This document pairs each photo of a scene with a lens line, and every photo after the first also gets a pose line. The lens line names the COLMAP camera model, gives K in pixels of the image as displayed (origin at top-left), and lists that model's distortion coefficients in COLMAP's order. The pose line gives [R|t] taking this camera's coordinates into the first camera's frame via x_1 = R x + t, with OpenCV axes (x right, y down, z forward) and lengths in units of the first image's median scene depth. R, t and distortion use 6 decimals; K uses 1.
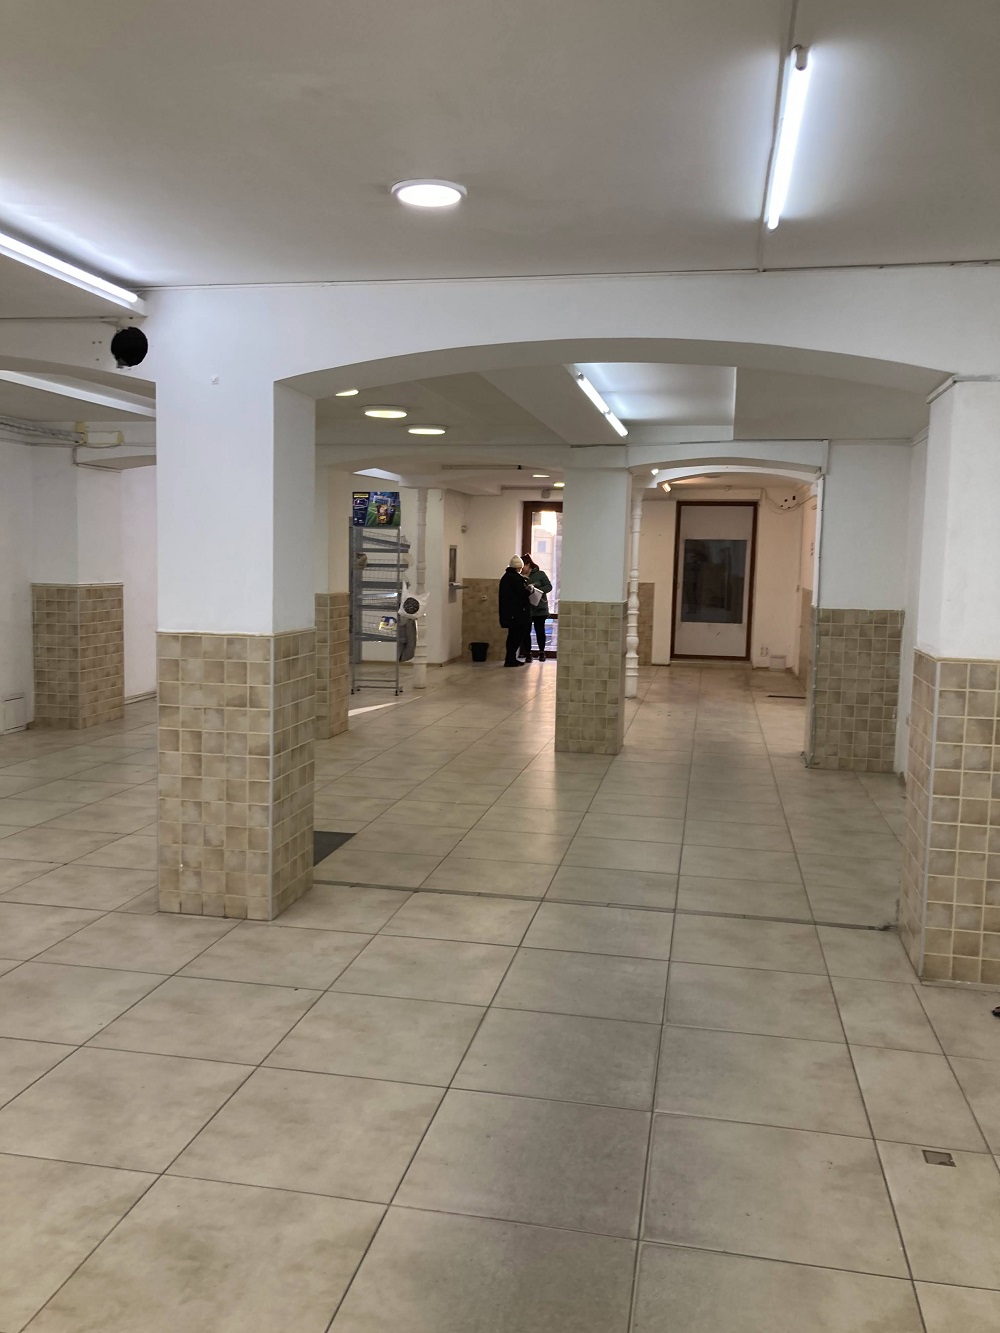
lens RADIAL K [[1103.6, 0, 494.6], [0, 1103.6, 671.0], [0, 0, 1]] dist [-0.001482, 0.005357]
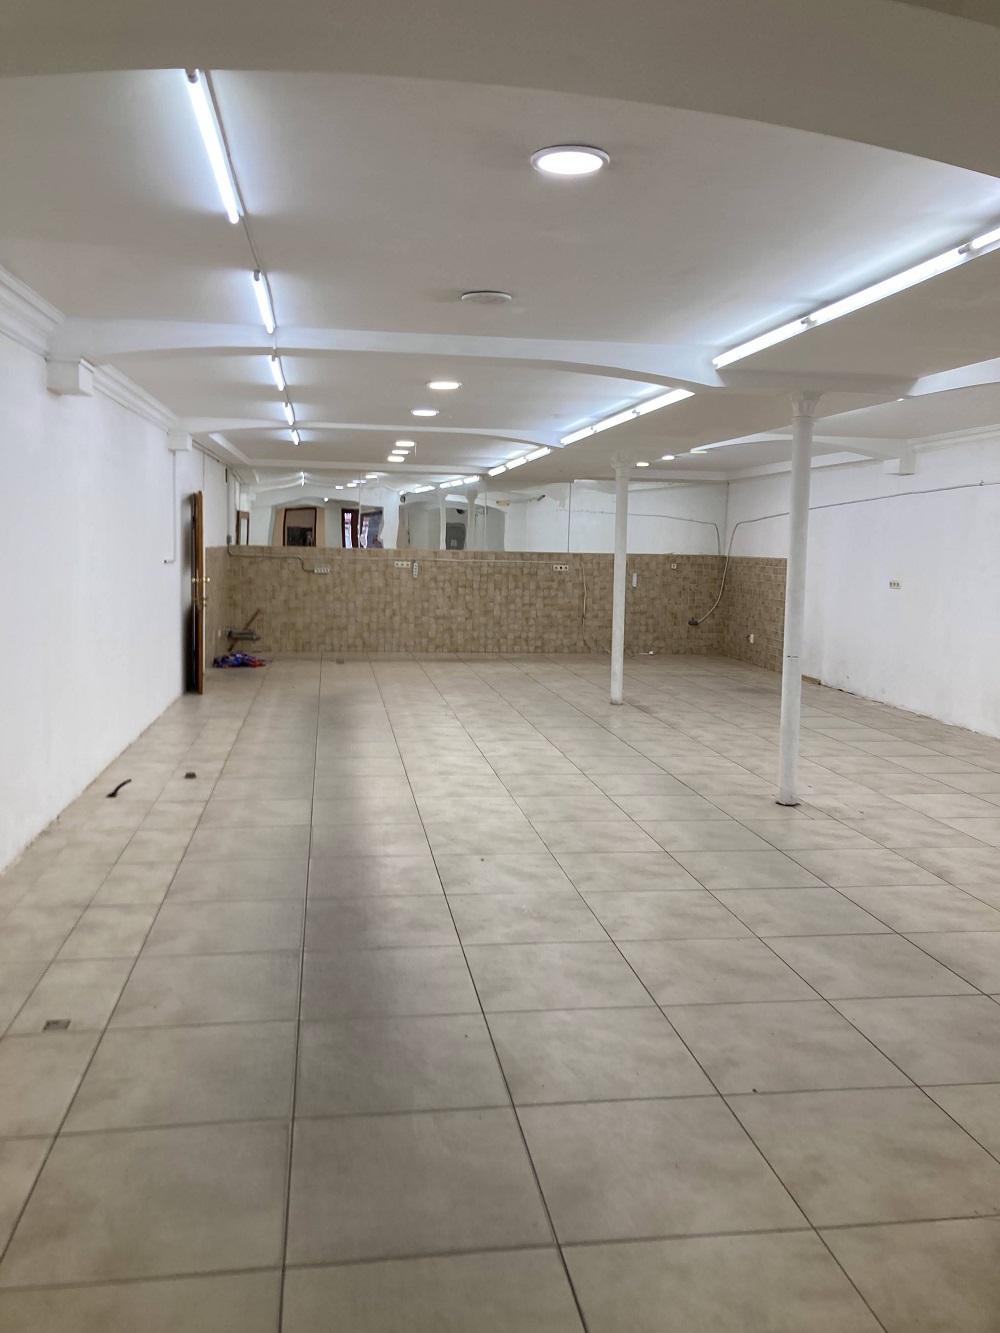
lens RADIAL K [[1103.6, 0, 487.5], [0, 1103.6, 659.1], [0, 0, 1]] dist [-0.001482, 0.005357]
pose [[-0.942296, -0.004461, -0.334751, 0.303929], [-0.076467, 0.976347, 0.202236, -0.182588], [0.325931, 0.216164, -0.920349, 1.802932]]
